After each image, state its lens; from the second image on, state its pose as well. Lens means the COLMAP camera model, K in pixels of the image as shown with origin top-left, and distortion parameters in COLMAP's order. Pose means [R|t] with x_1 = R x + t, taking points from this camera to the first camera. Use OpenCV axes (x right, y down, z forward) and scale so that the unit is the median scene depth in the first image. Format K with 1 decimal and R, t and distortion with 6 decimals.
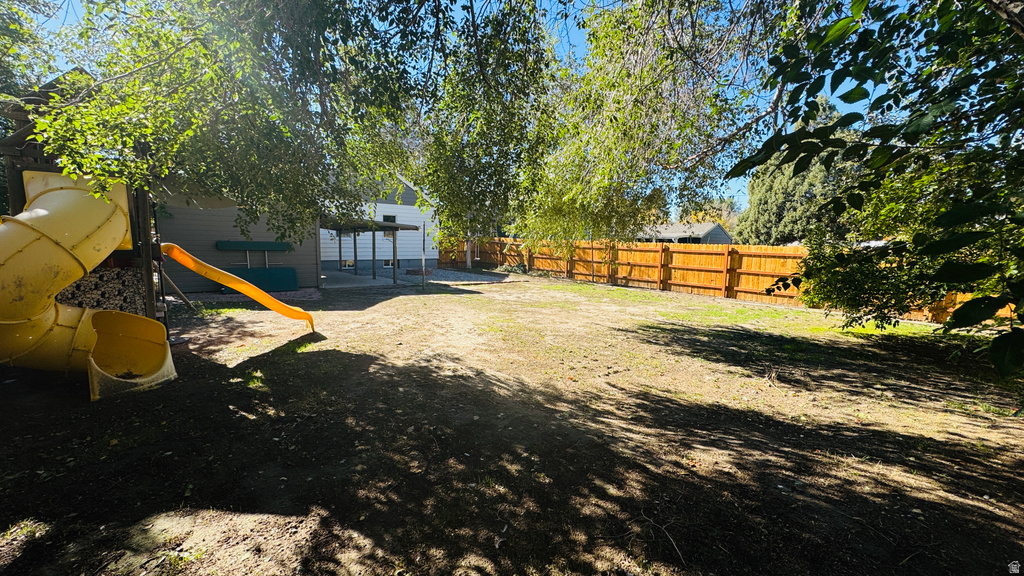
lens RADIAL K [[405.5, 0, 512.0], [0, 405.5, 288.0], [0, 0, 1]] dist [-0.000222, -0.000016]
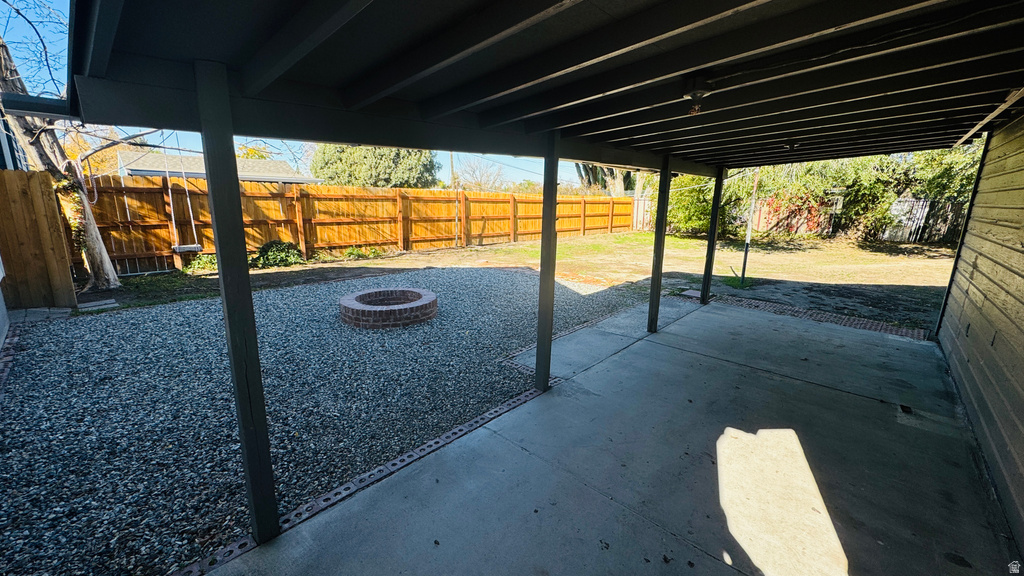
lens RADIAL K [[405.5, 0, 512.0], [0, 405.5, 288.0], [0, 0, 1]] dist [-0.000222, -0.000016]
pose [[-0.080738, -0.246150, 0.965863, -0.563589], [0.099754, 0.962166, 0.253546, -0.127101], [-0.991731, 0.116820, -0.053128, 0.999943]]
